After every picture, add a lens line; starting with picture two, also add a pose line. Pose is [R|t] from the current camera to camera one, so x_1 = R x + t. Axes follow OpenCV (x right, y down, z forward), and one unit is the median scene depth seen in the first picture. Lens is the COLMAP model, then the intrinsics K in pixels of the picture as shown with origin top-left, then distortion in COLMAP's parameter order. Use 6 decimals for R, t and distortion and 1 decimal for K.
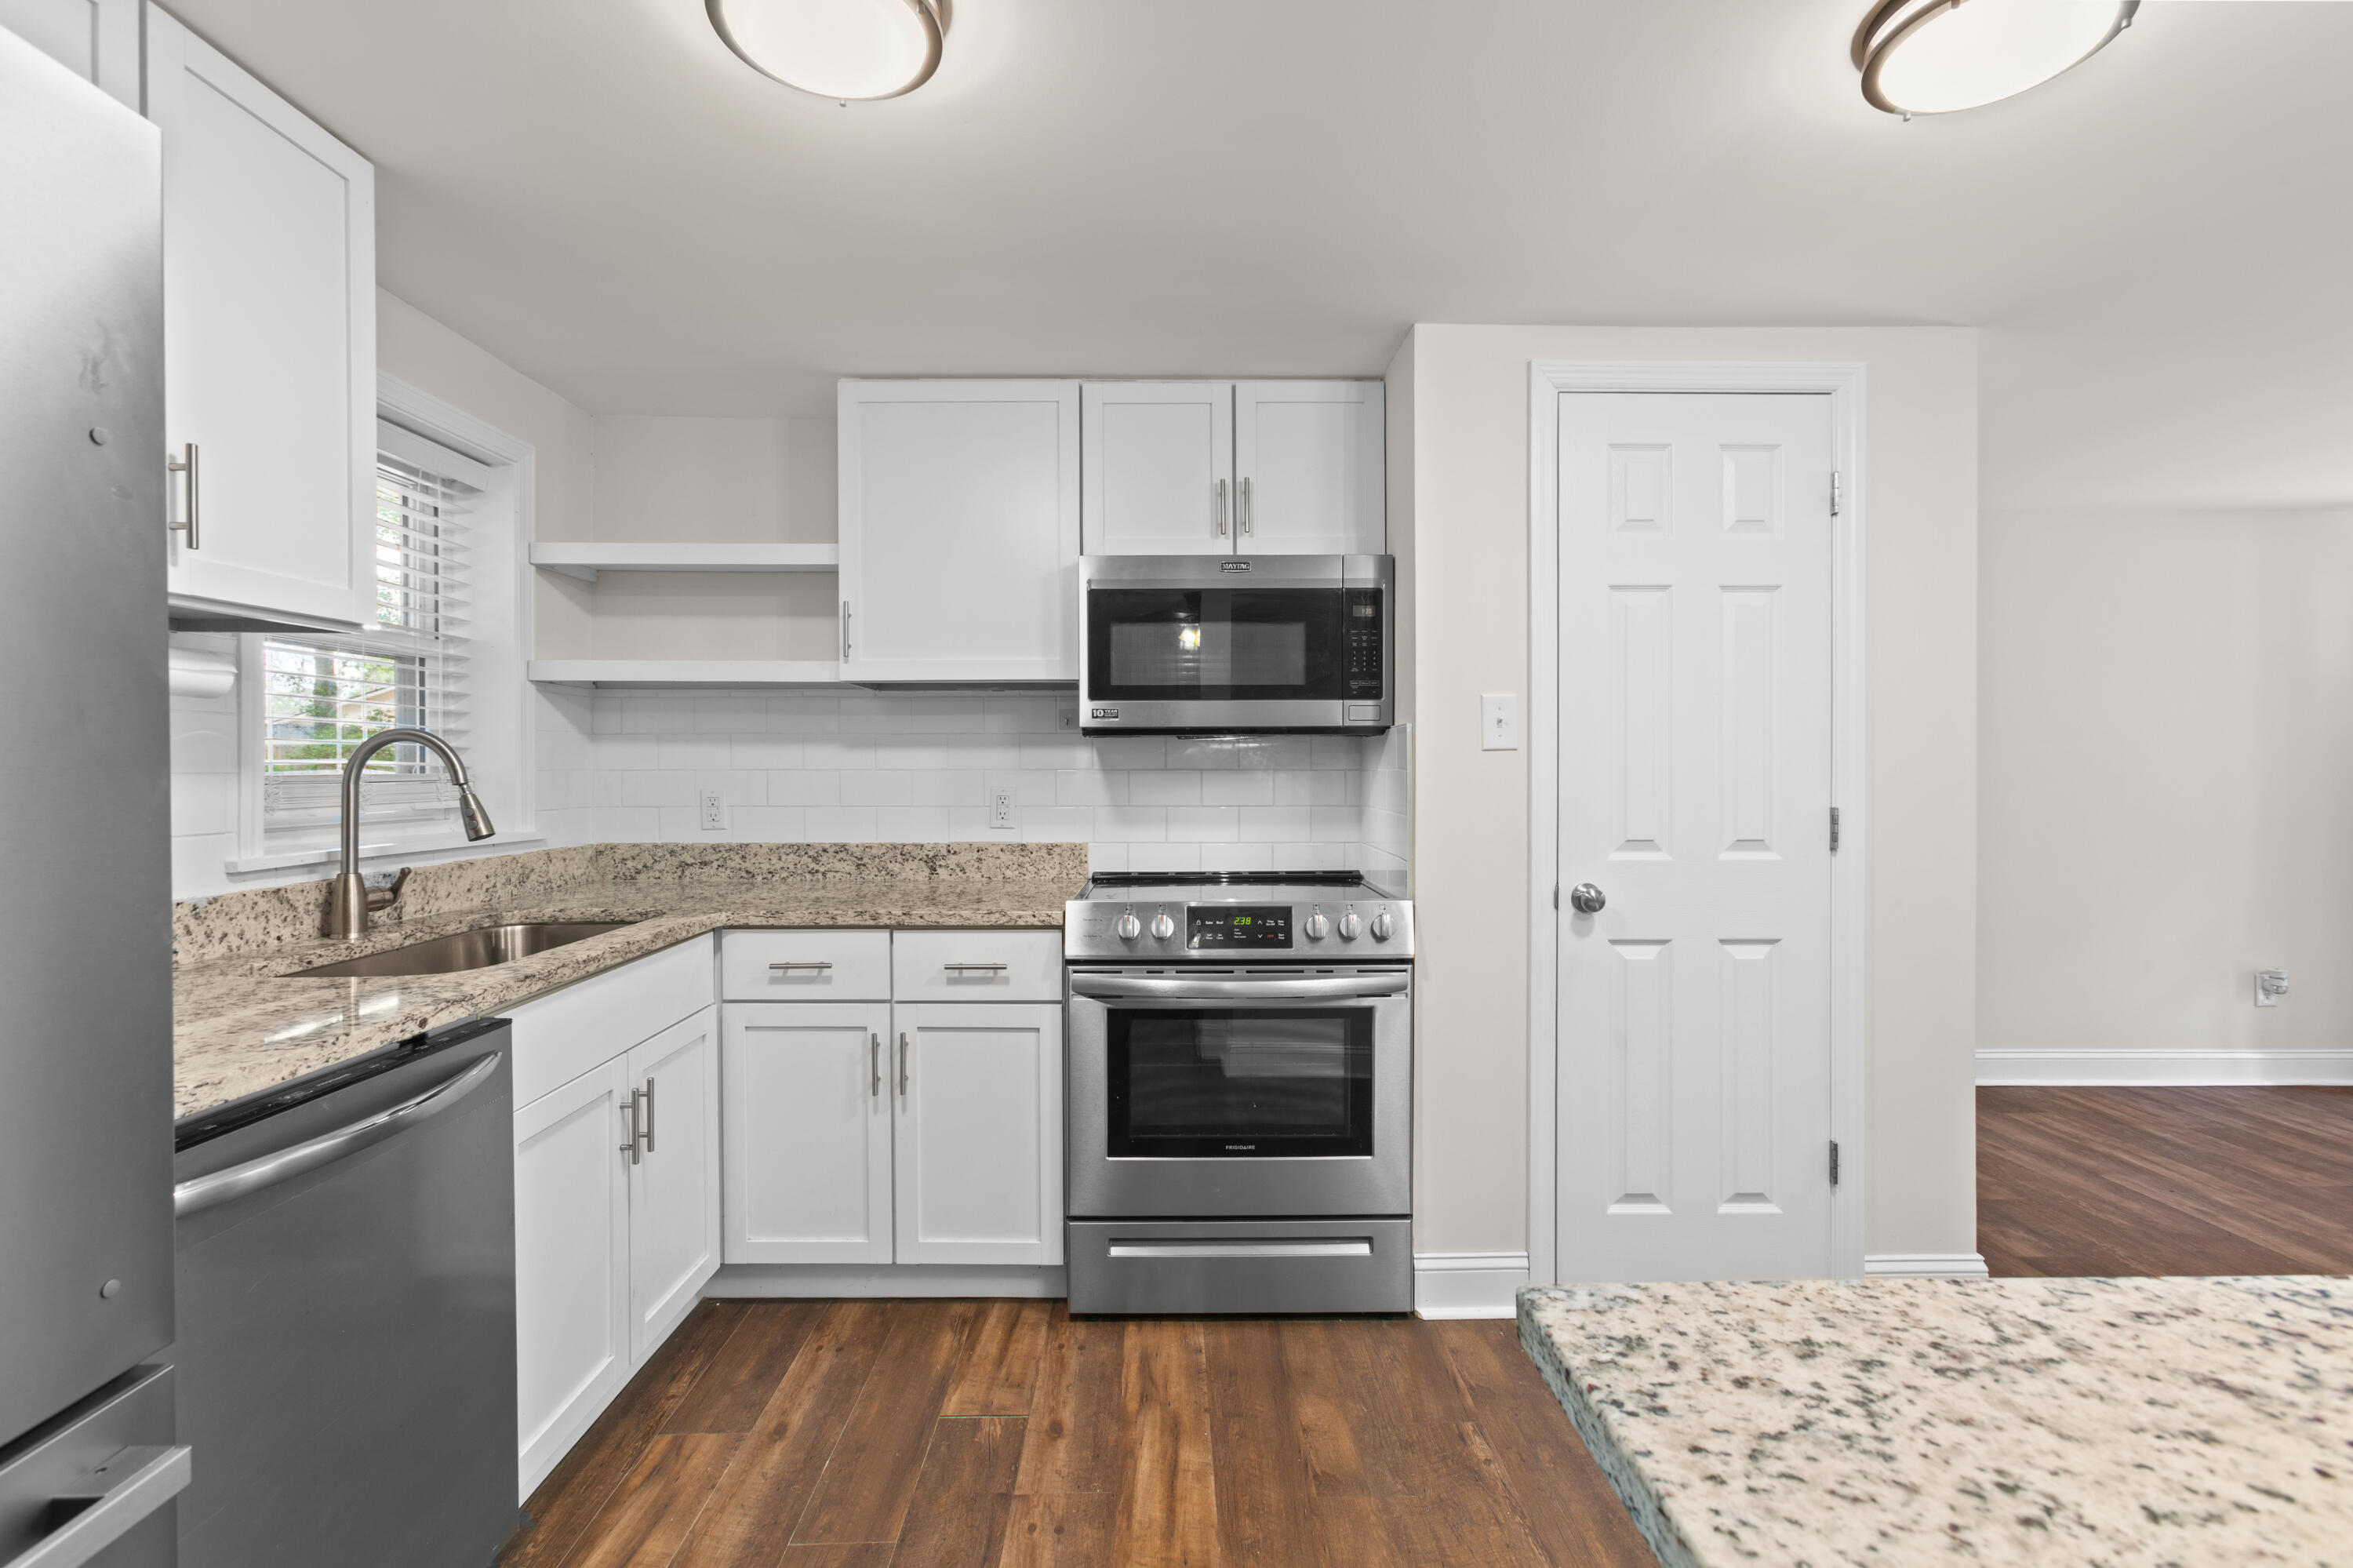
lens RADIAL K [[1049.4, 0, 1175.7], [0, 1049.4, 773.1], [0, 0, 1]] dist [-0.012826, 0.005353]
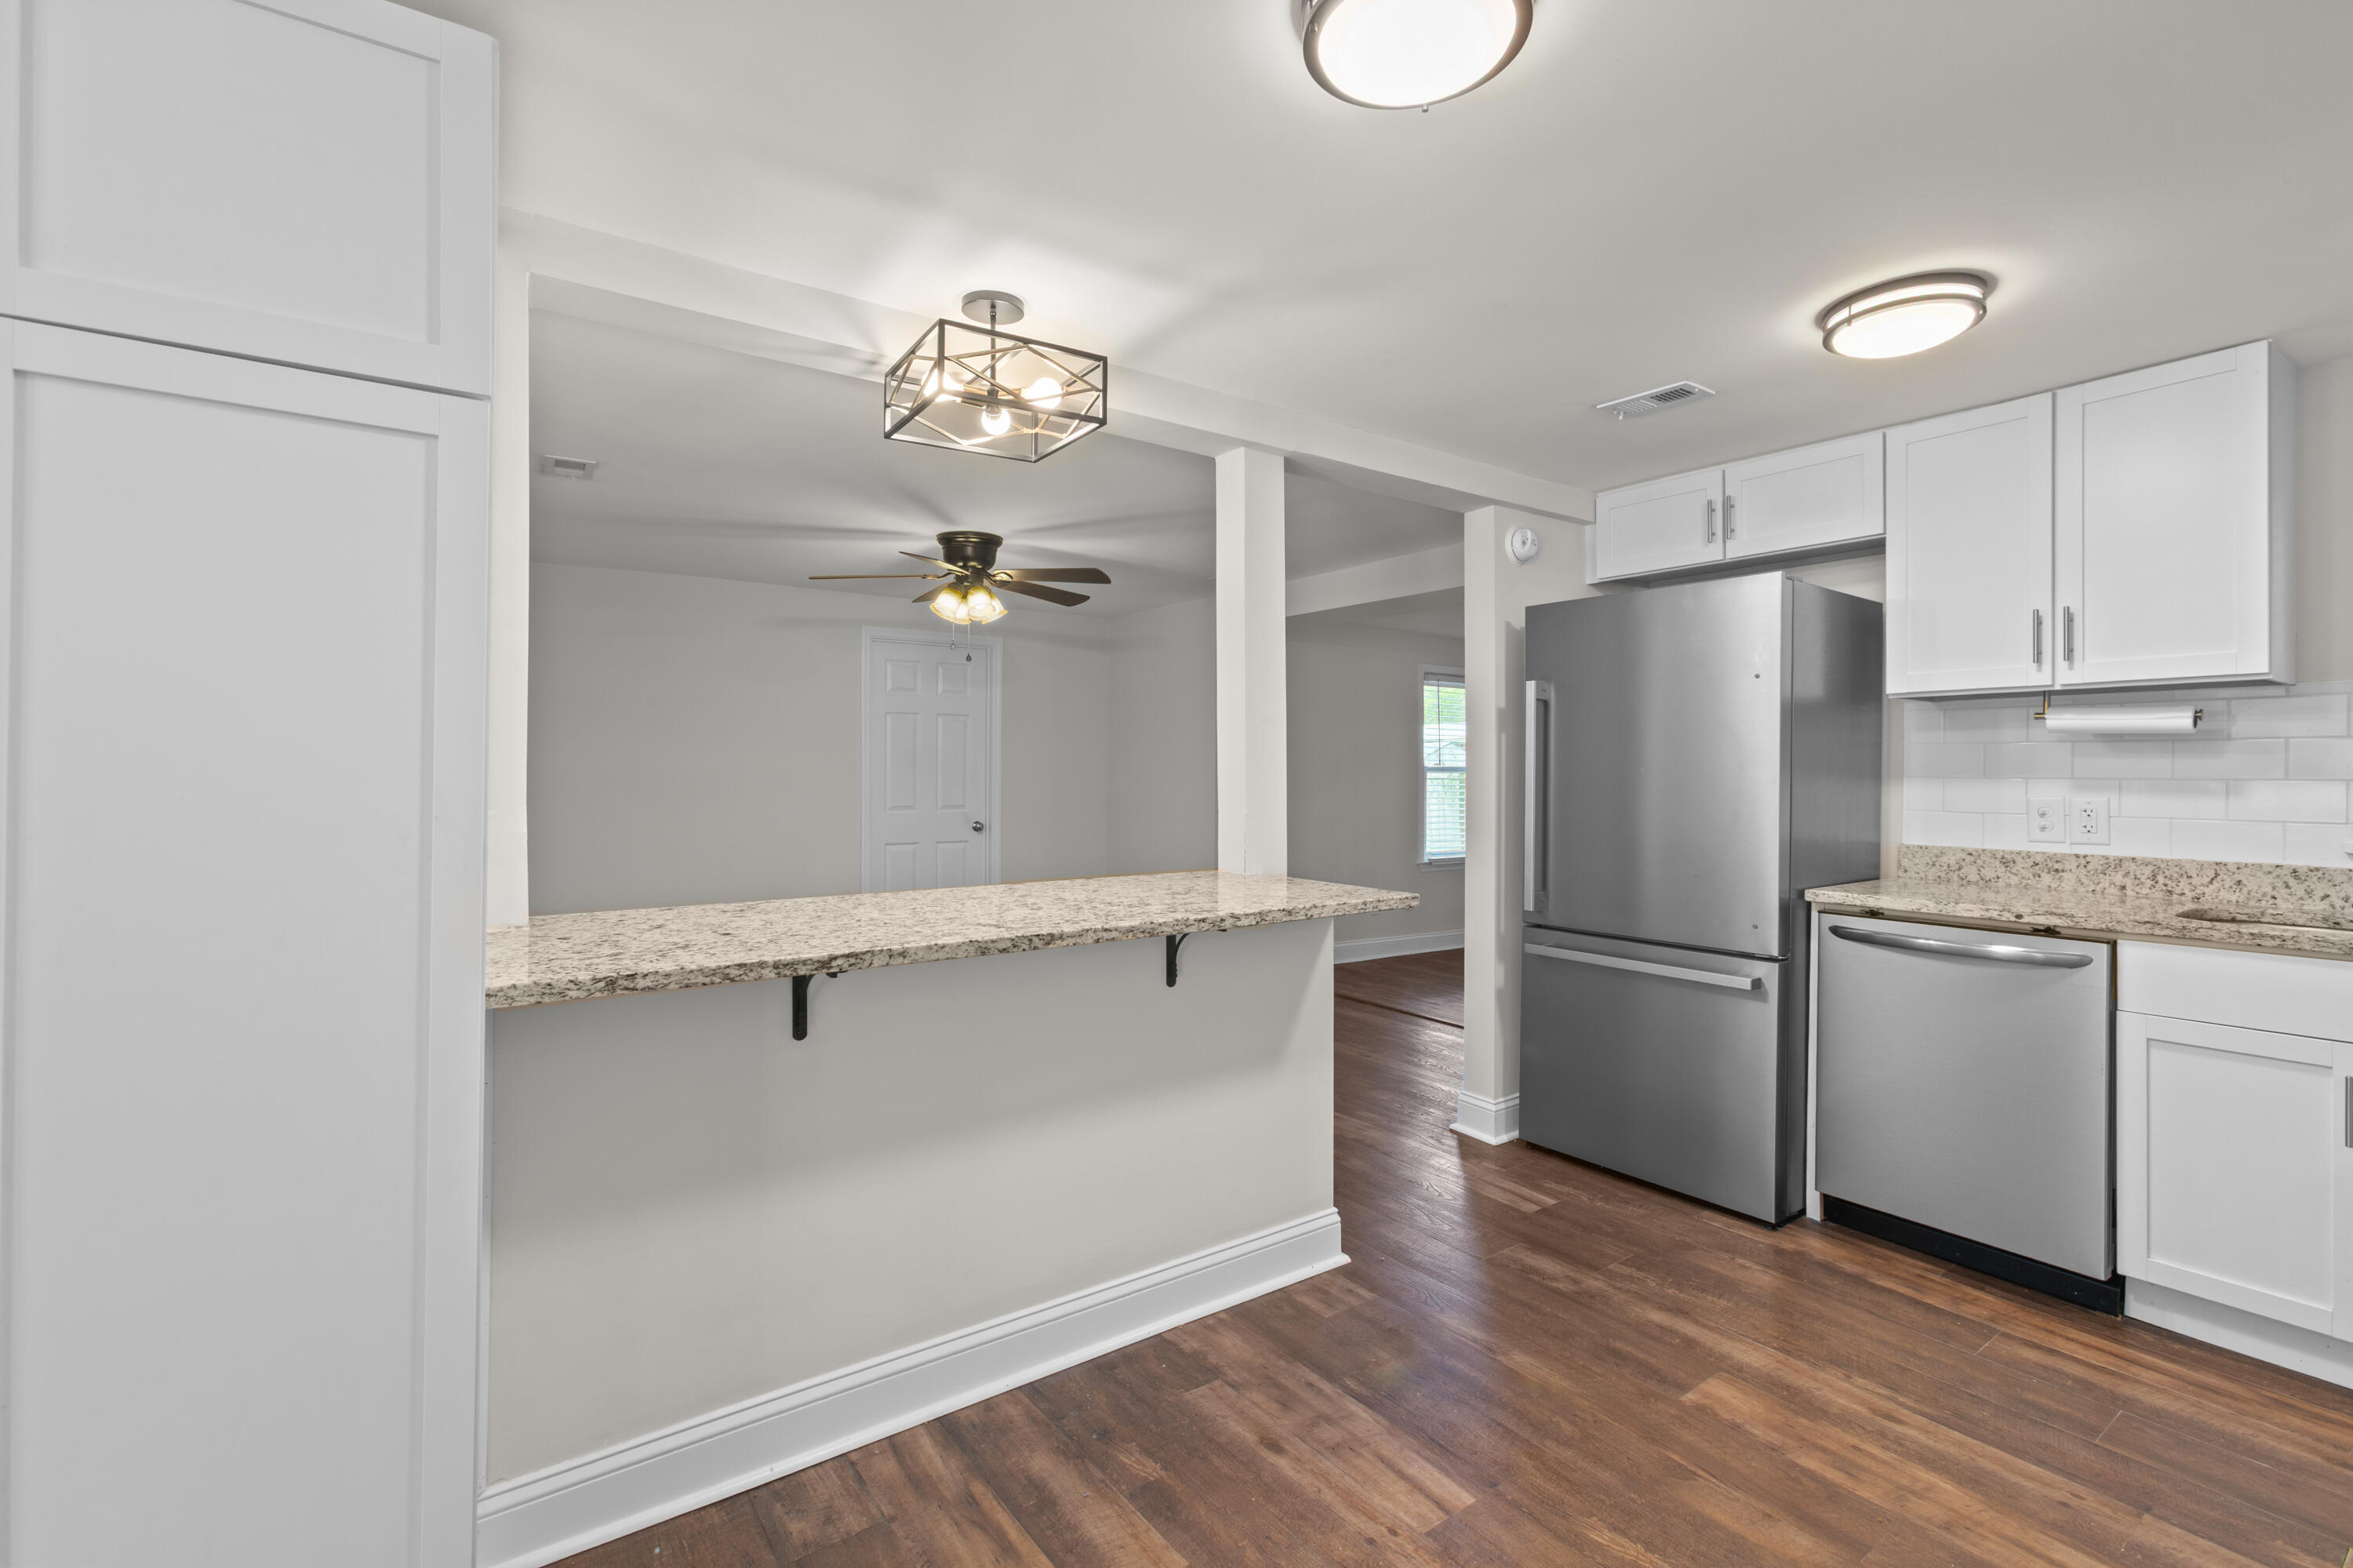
lens RADIAL K [[1049.4, 0, 1190.1], [0, 1049.4, 764.7], [0, 0, 1]] dist [-0.012826, 0.005353]
pose [[-0.819619, -0.006621, -0.572871, 0.869249], [-0.008933, 0.999959, 0.001224, -0.006477], [0.572840, 0.006121, -0.819644, 0.968911]]
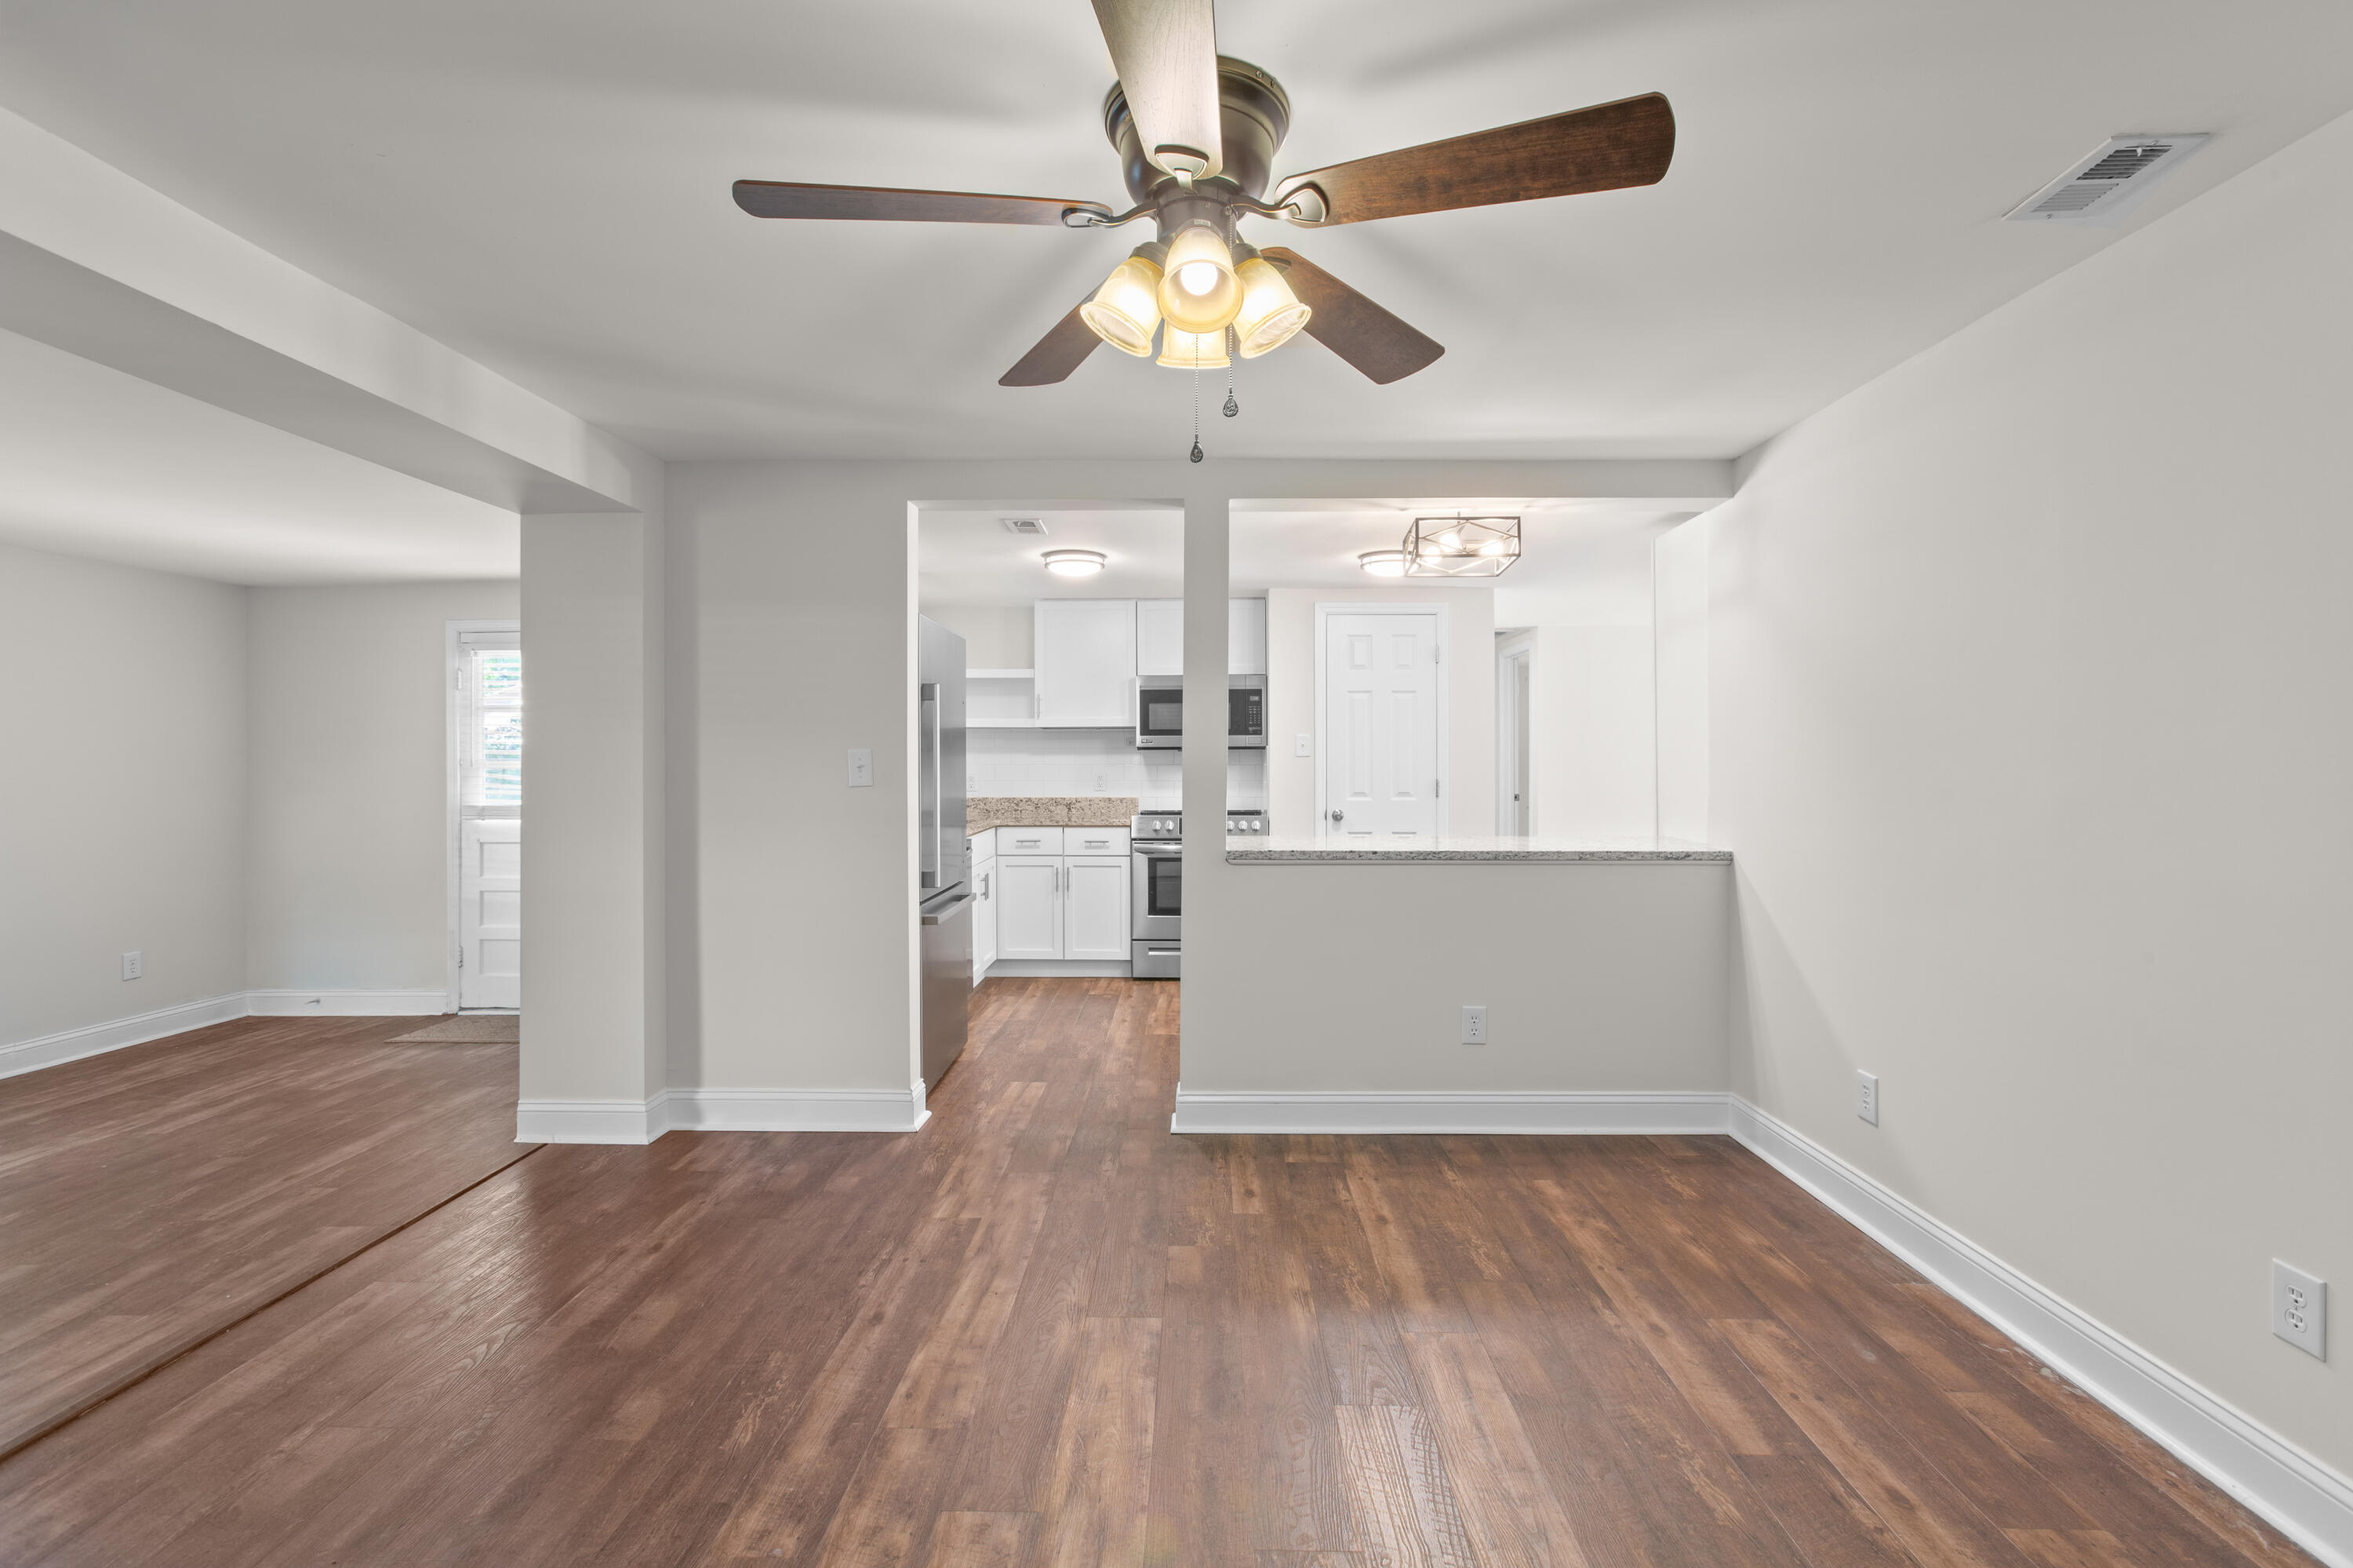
lens RADIAL K [[1049.4, 0, 1192.8], [0, 1049.4, 773.4], [0, 0, 1]] dist [-0.012826, 0.005353]
pose [[0.999672, -0.000505, -0.025601, 0.108359], [0.000591, 0.999994, 0.003358, 0.010299], [0.025600, -0.003372, 0.999667, -1.530115]]
